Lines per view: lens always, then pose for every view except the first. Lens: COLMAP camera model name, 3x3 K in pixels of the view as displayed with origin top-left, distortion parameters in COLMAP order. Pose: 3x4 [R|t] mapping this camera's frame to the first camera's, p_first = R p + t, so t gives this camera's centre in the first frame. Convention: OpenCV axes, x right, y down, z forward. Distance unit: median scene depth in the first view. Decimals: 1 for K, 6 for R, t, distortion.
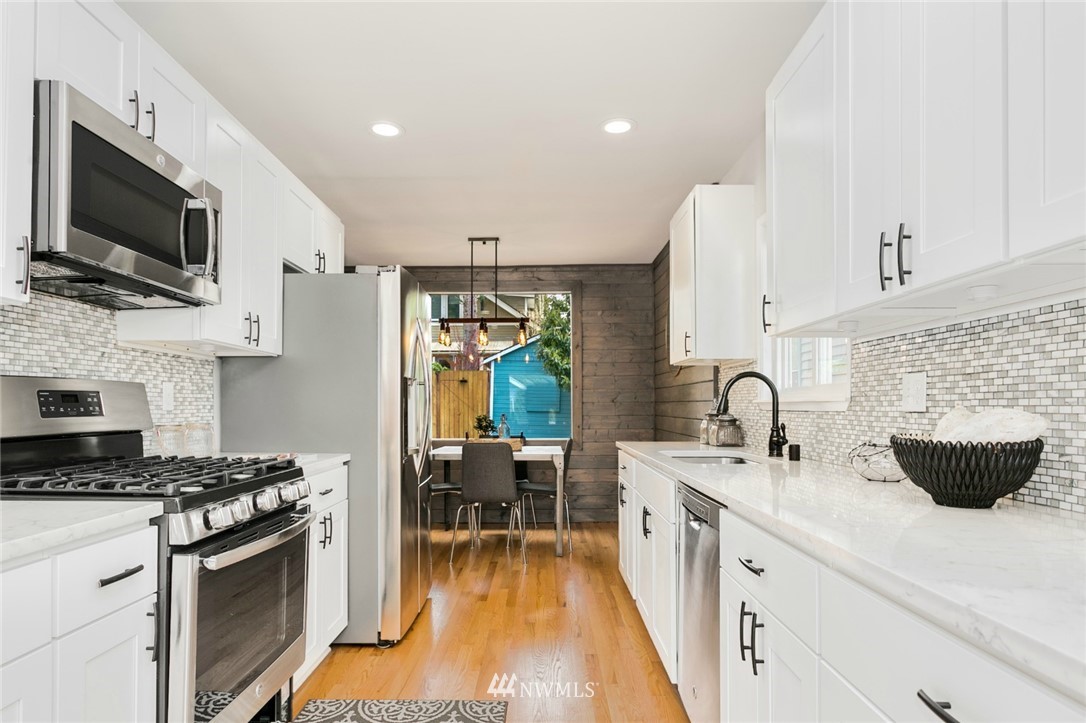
lens RADIAL K [[630.8, 0, 523.7], [0, 630.8, 400.7], [0, 0, 1]] dist [0.001693, 0.000487]
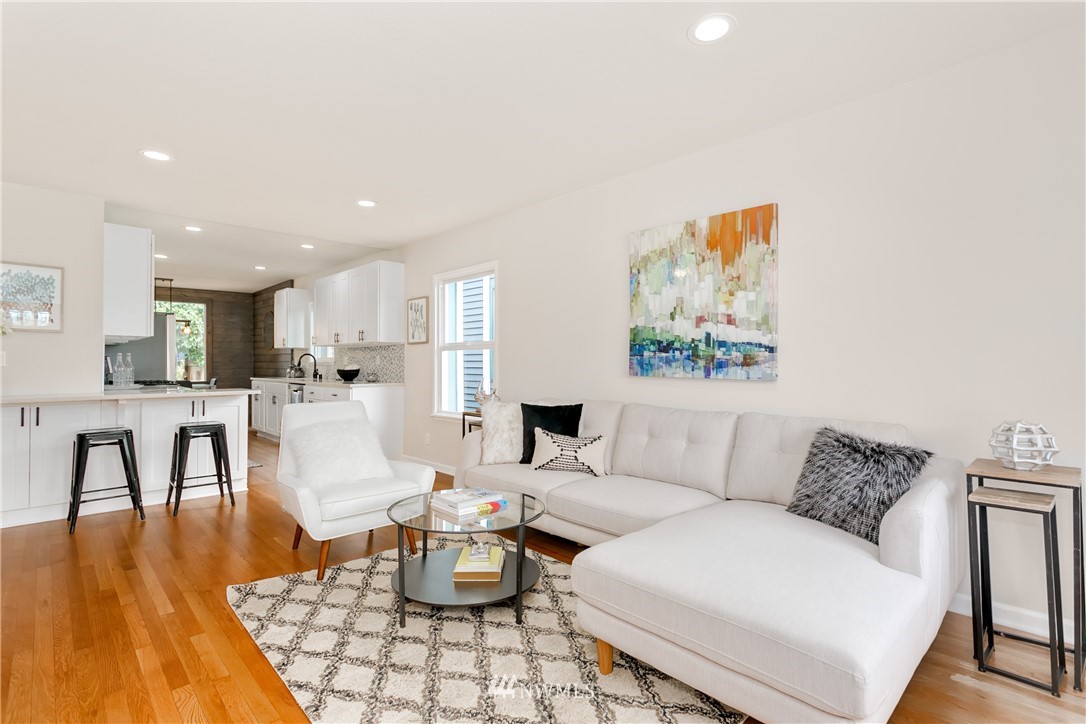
lens RADIAL K [[512.1, 0, 543.0], [0, 512.1, 362.0], [0, 0, 1]] dist [0.002793, 0.000765]
pose [[0.695742, -0.000891, 0.718292, -0.429642], [-0.003889, 0.999980, 0.005008, -0.011528], [-0.718282, -0.006278, 0.695724, -1.062048]]
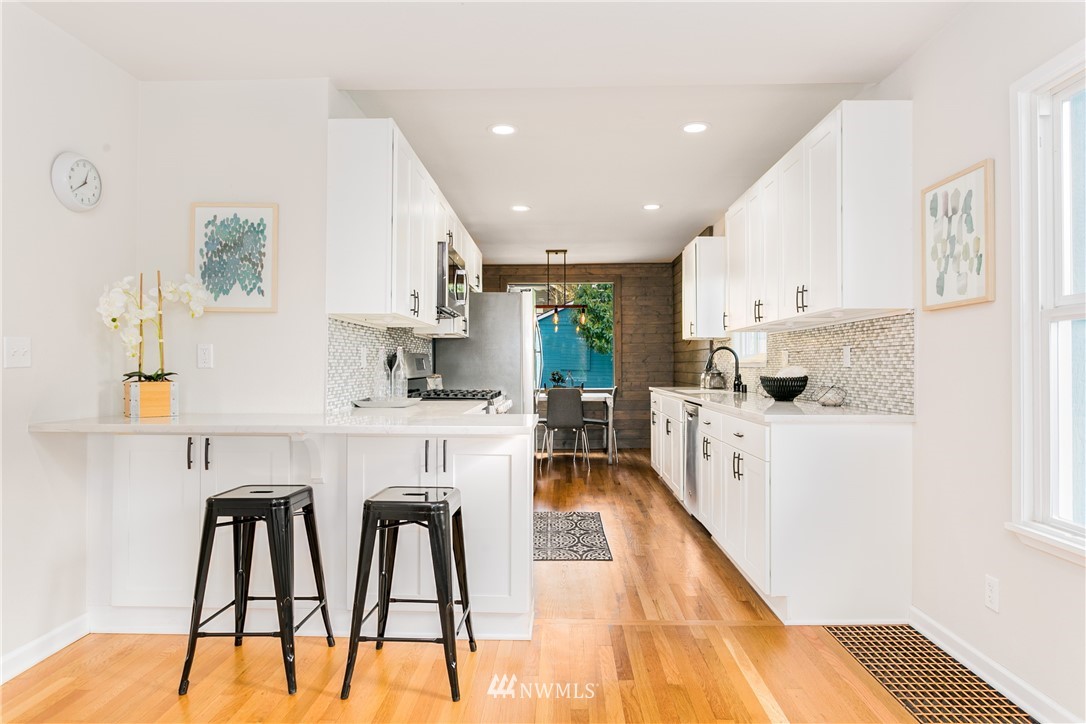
lens RADIAL K [[638.1, 0, 543.0], [0, 638.1, 362.0], [0, 0, 1]] dist [-0.000590, 0.000276]
pose [[0.999997, -0.002592, -0.000438, -0.104390], [0.002594, 0.999991, 0.003214, -0.004385], [0.000429, -0.003215, 0.999995, -0.530462]]
